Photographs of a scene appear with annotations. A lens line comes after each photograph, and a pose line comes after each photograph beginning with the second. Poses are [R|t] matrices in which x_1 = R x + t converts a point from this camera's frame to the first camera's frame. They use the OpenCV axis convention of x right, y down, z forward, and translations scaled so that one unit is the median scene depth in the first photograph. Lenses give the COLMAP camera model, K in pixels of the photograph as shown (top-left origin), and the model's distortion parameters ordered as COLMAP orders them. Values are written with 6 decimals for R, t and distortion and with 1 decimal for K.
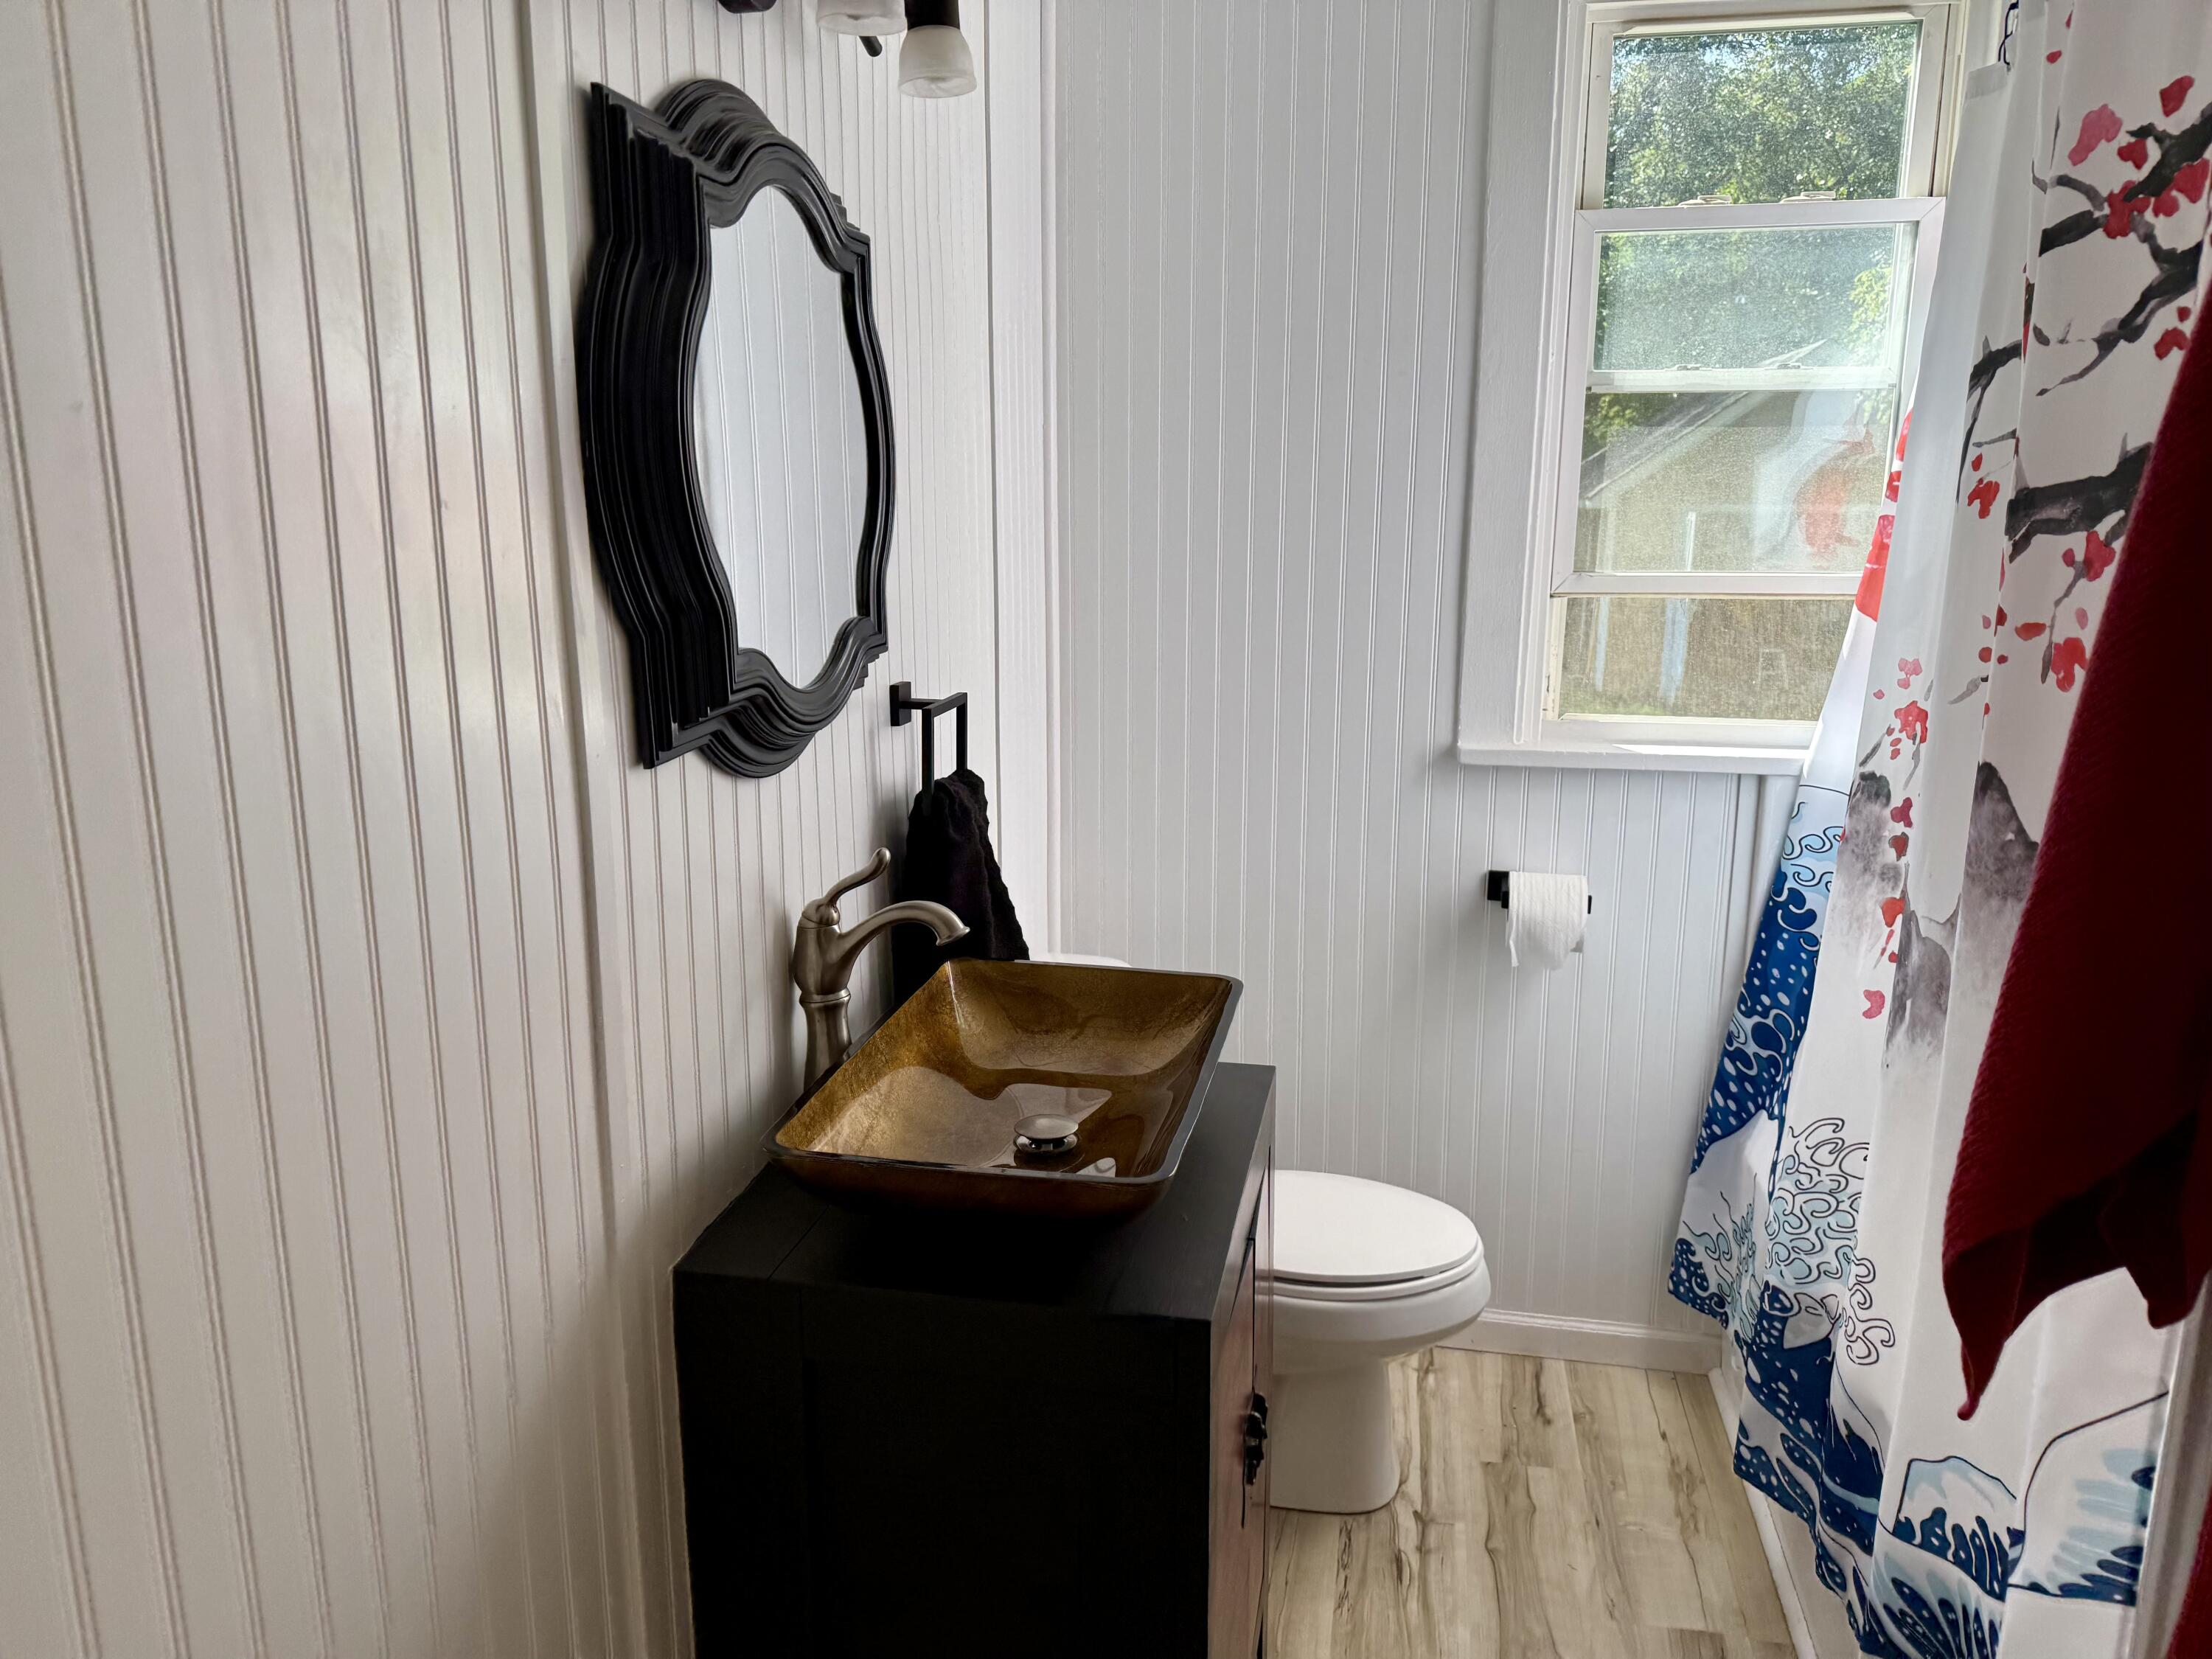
lens RADIAL K [[1546.3, 0, 1106.0], [0, 1546.3, 829.5], [0, 0, 1]] dist [0.135866, -0.209999]
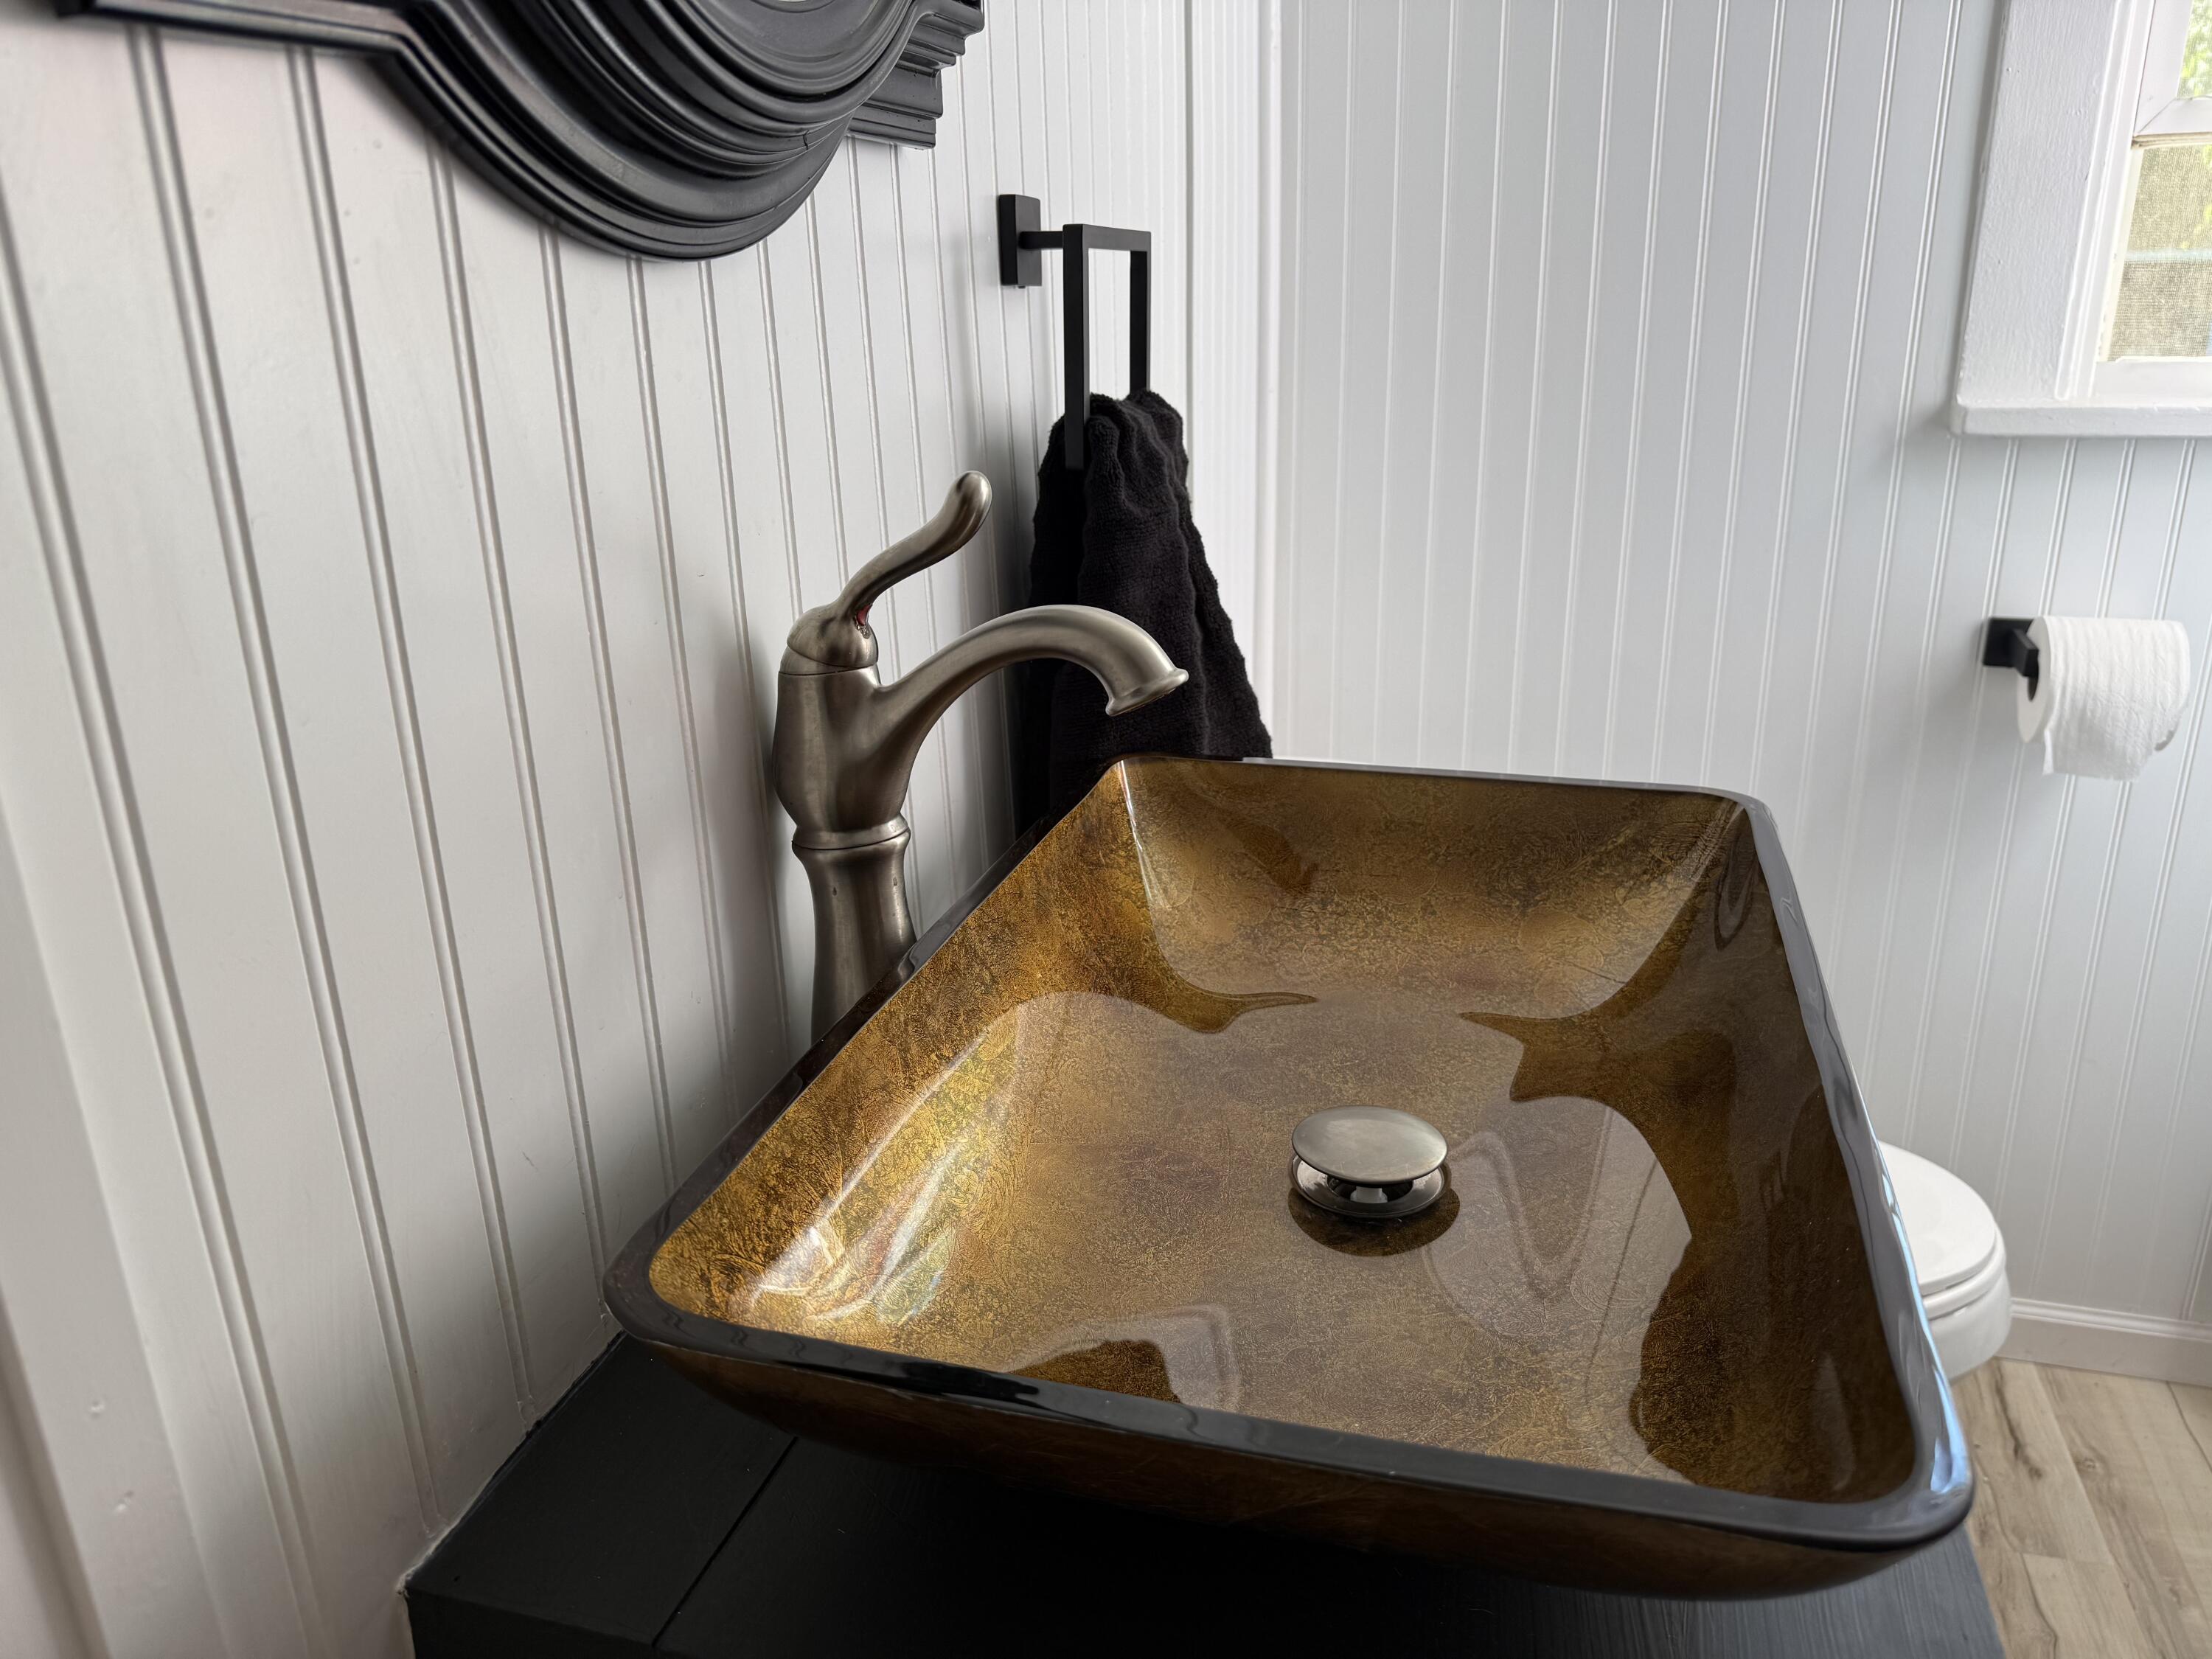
lens RADIAL K [[1546.3, 0, 1106.0], [0, 1546.3, 829.5], [0, 0, 1]] dist [0.135866, -0.209999]
pose [[0.996037, 0.004107, -0.088843, -0.063136], [0.006514, 0.992883, 0.118918, 0.048552], [0.088699, -0.119026, 0.988921, 0.513059]]
